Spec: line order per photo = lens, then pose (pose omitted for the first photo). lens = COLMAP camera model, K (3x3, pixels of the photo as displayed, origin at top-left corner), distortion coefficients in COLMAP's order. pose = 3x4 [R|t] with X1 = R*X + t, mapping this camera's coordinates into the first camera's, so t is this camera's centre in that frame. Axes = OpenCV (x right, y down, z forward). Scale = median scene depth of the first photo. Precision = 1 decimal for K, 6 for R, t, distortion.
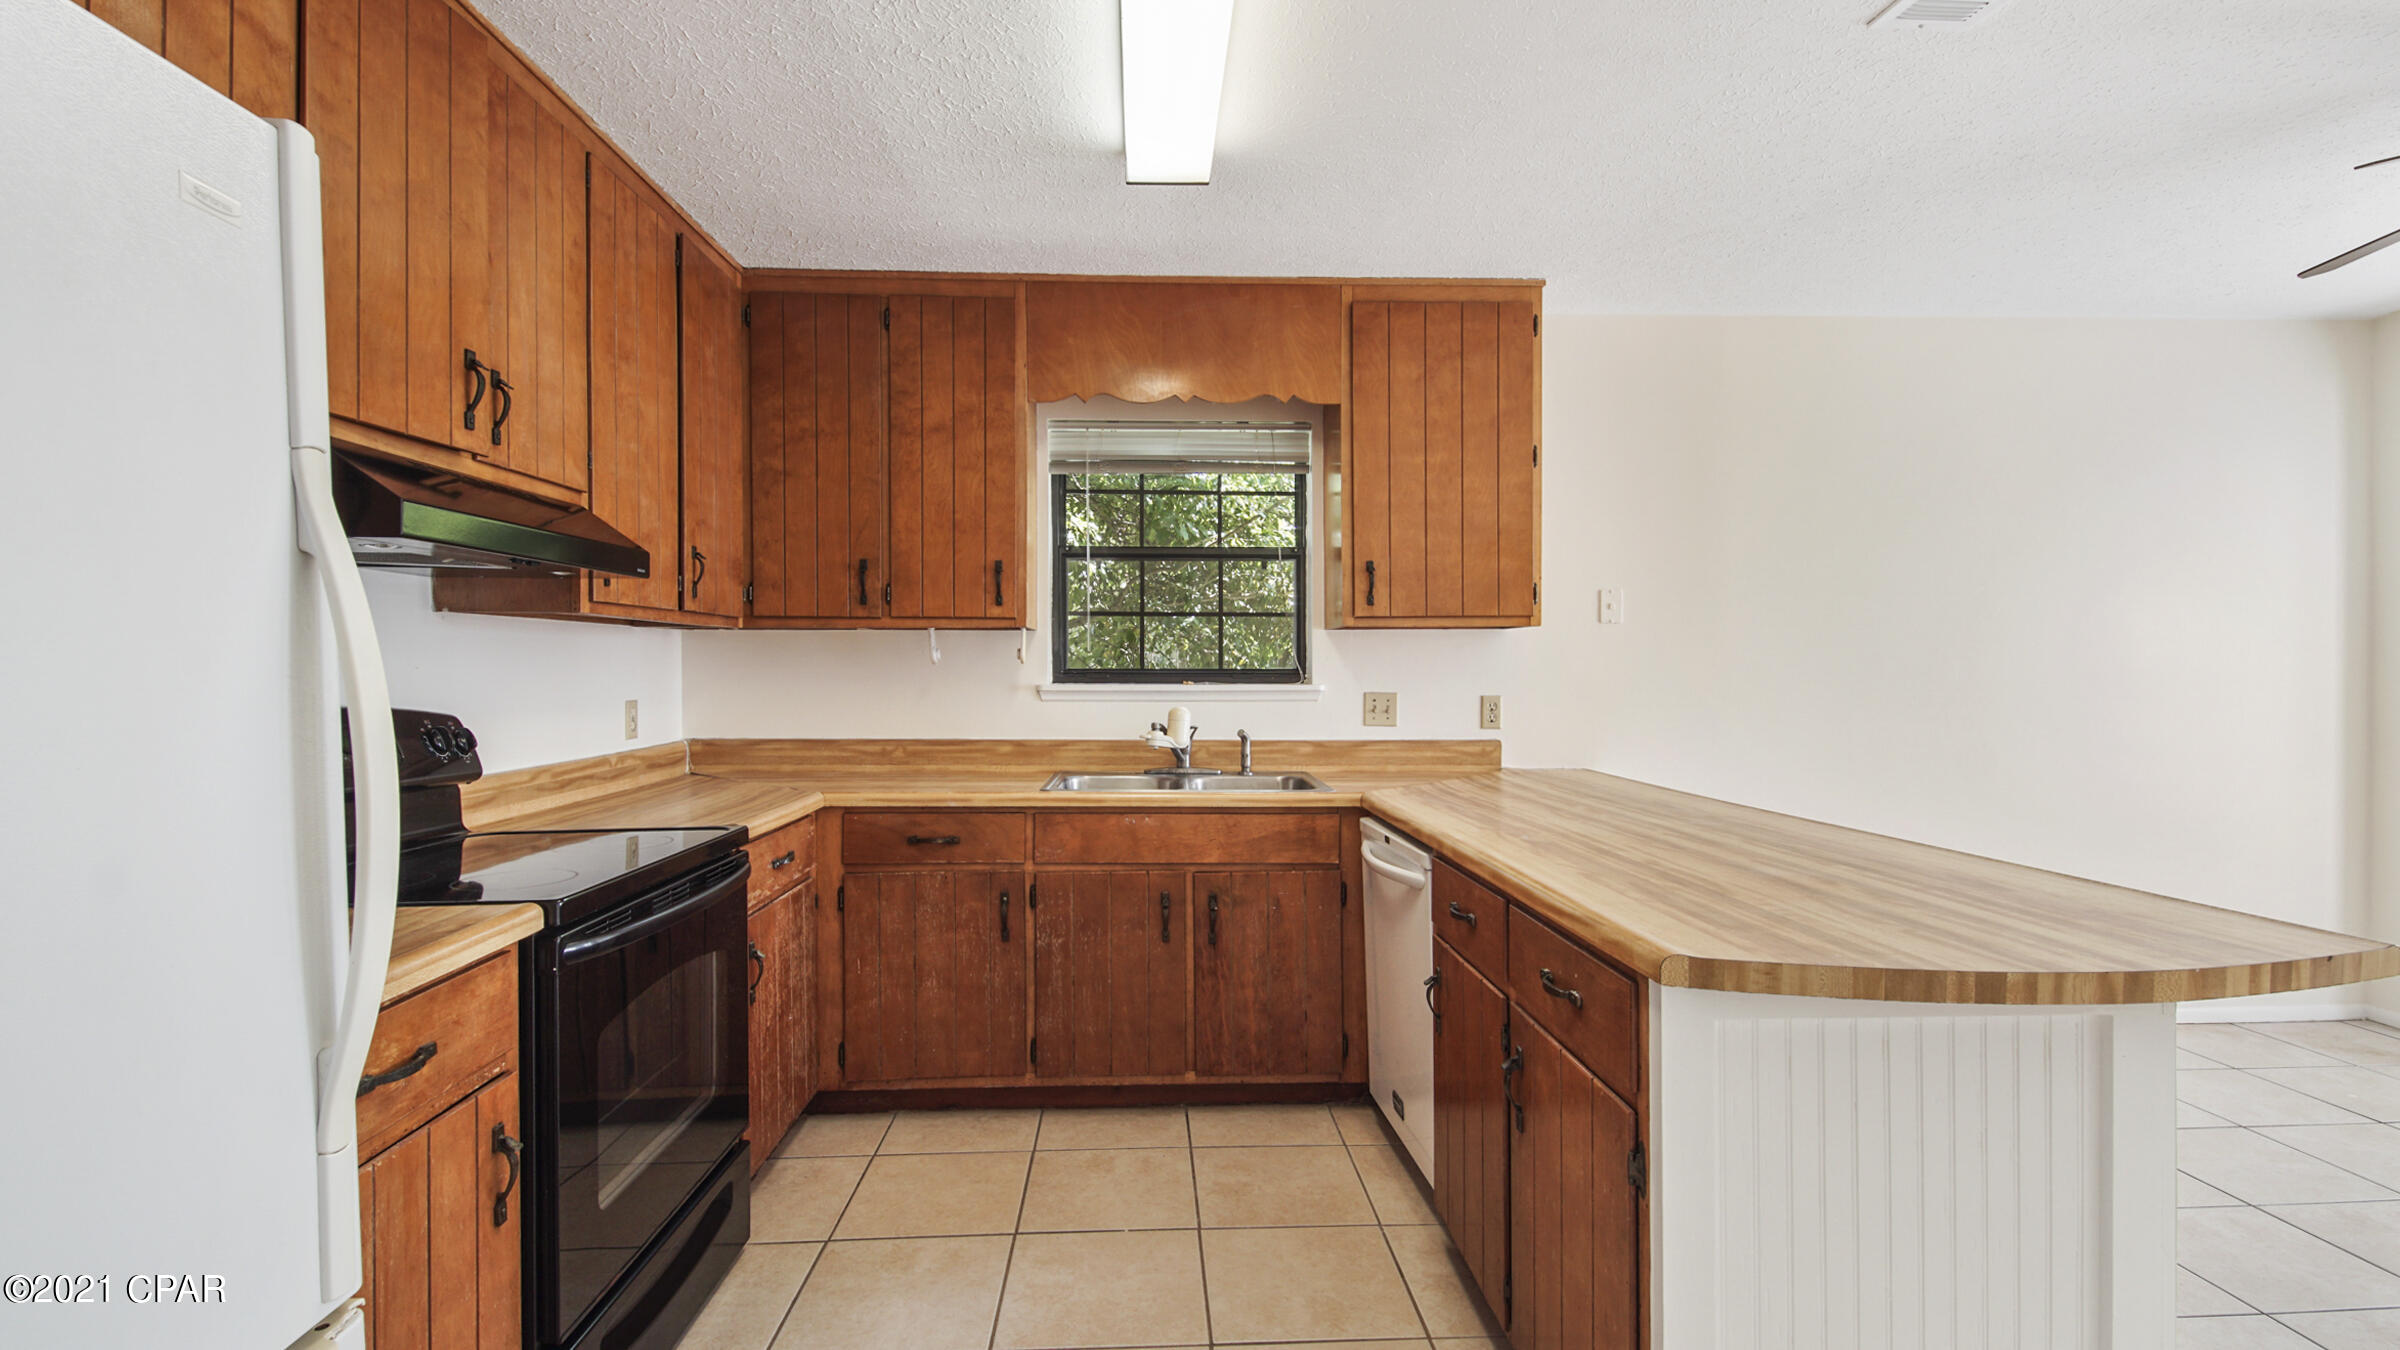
lens RADIAL K [[1068.4, 0, 1194.9], [0, 1068.4, 680.0], [0, 0, 1]] dist [0.030040, -0.015182]
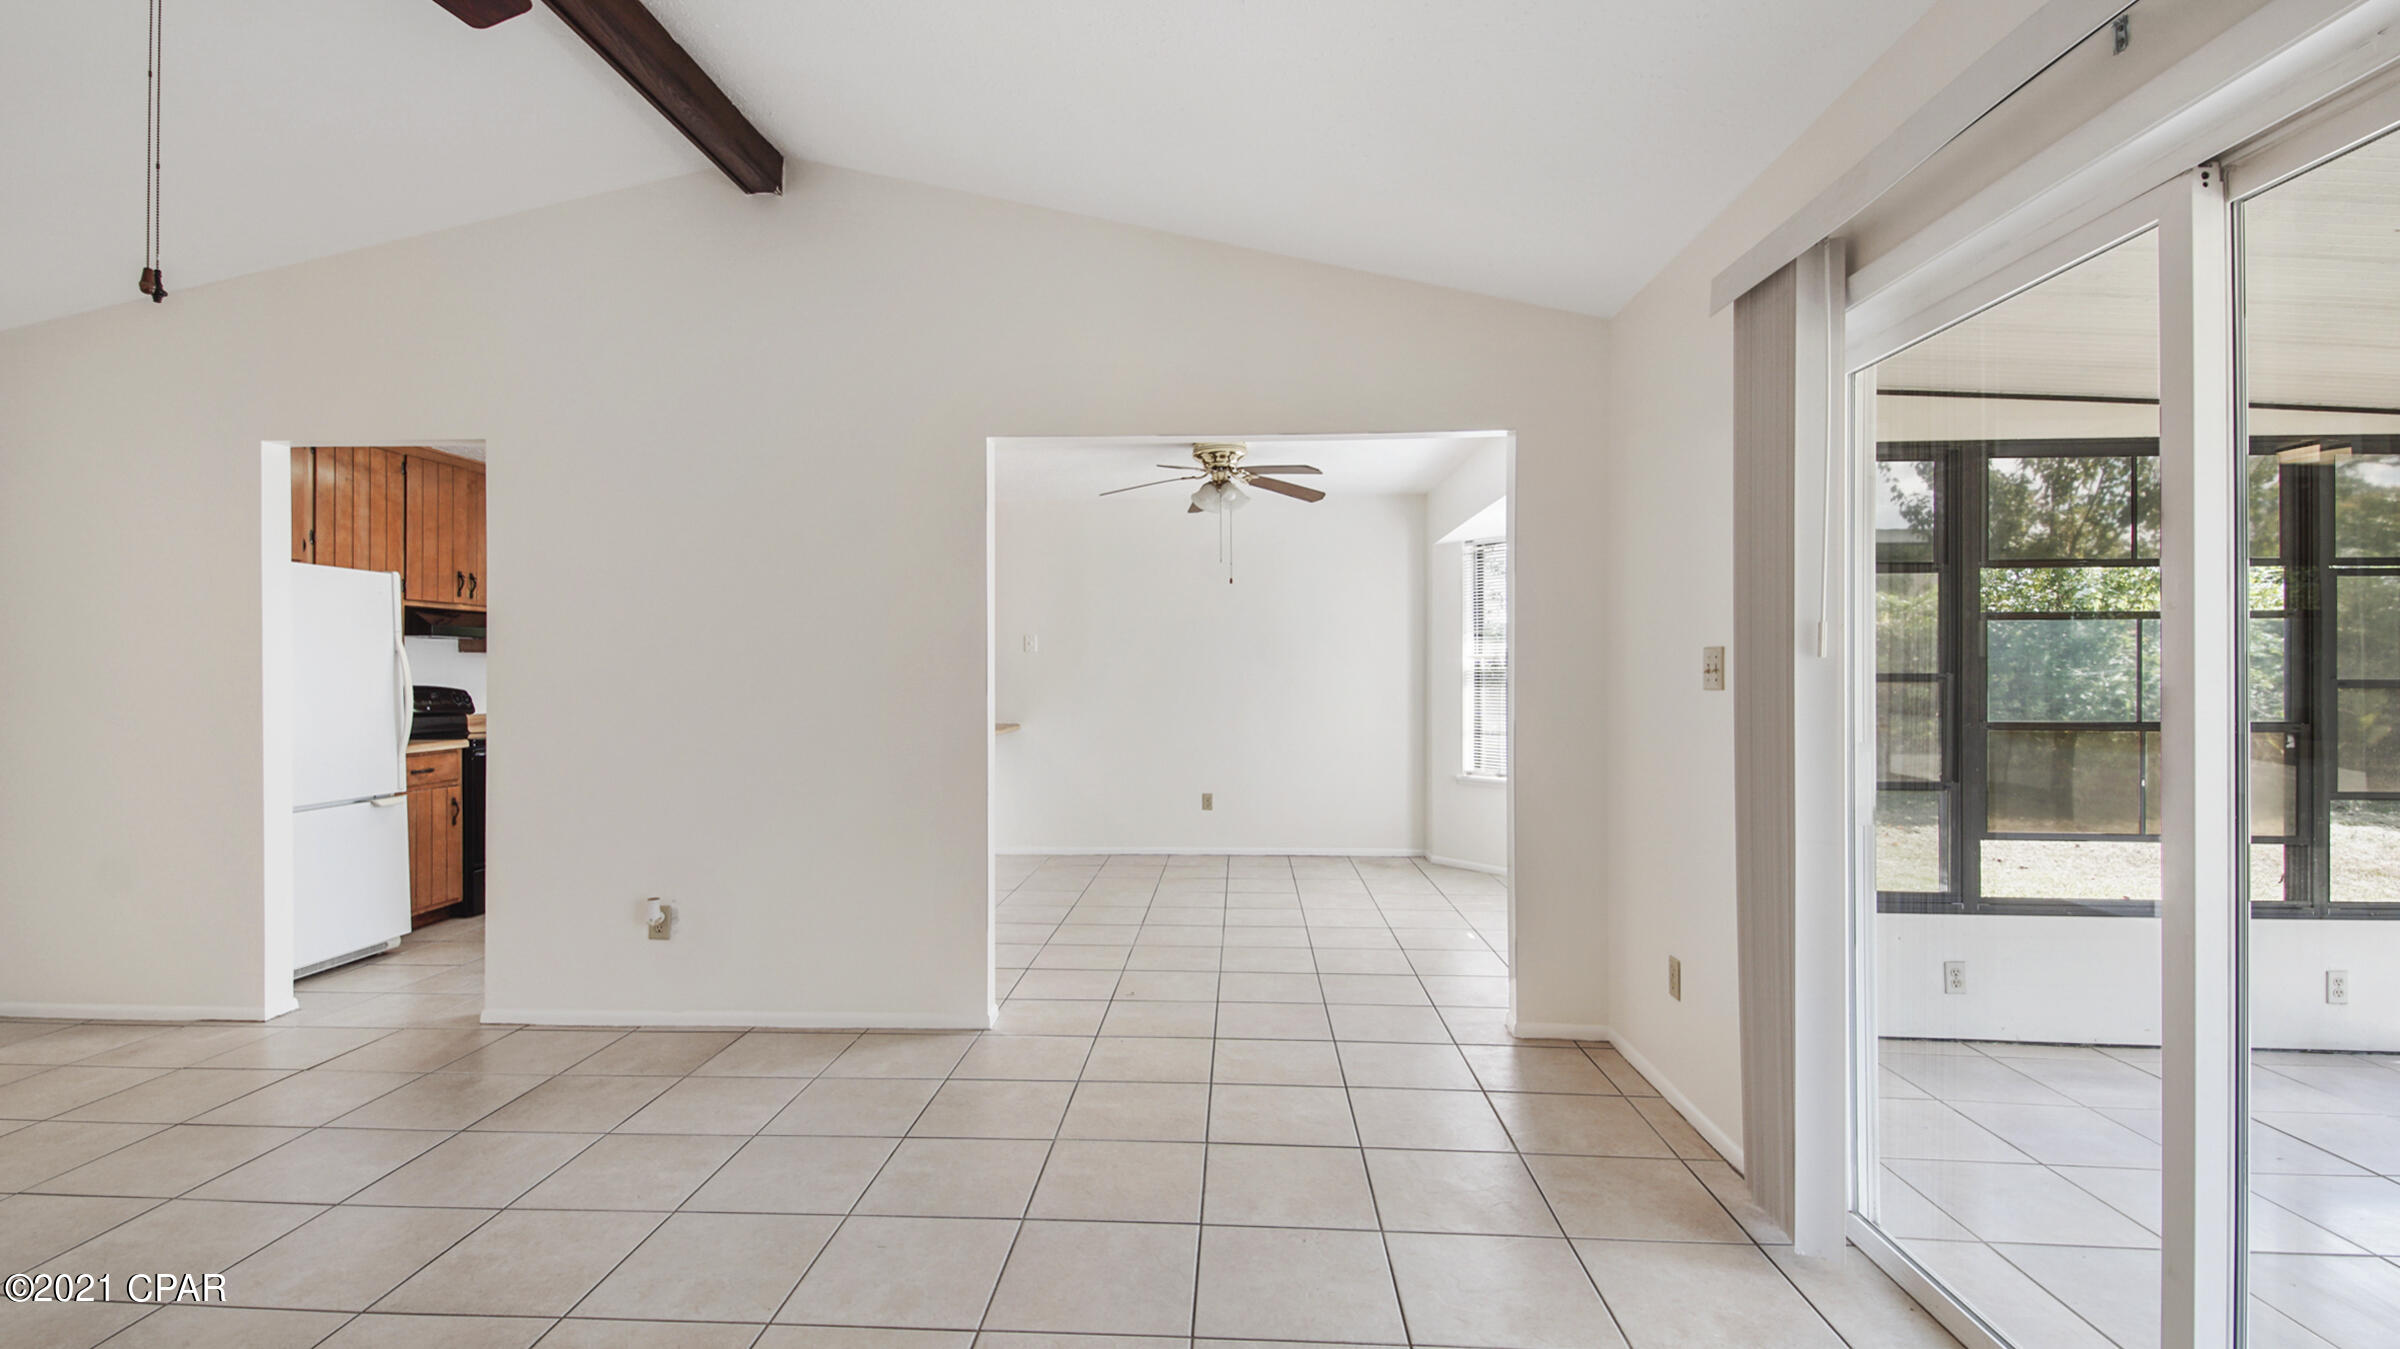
lens RADIAL K [[1068.4, 0, 1194.9], [0, 1068.4, 679.5], [0, 0, 1]] dist [0.030040, -0.015182]
pose [[0.995305, 0.000580, -0.096789, 1.038572], [-0.001363, 0.999967, -0.008021, 0.018253], [0.096781, 0.008115, 0.995273, -1.129091]]
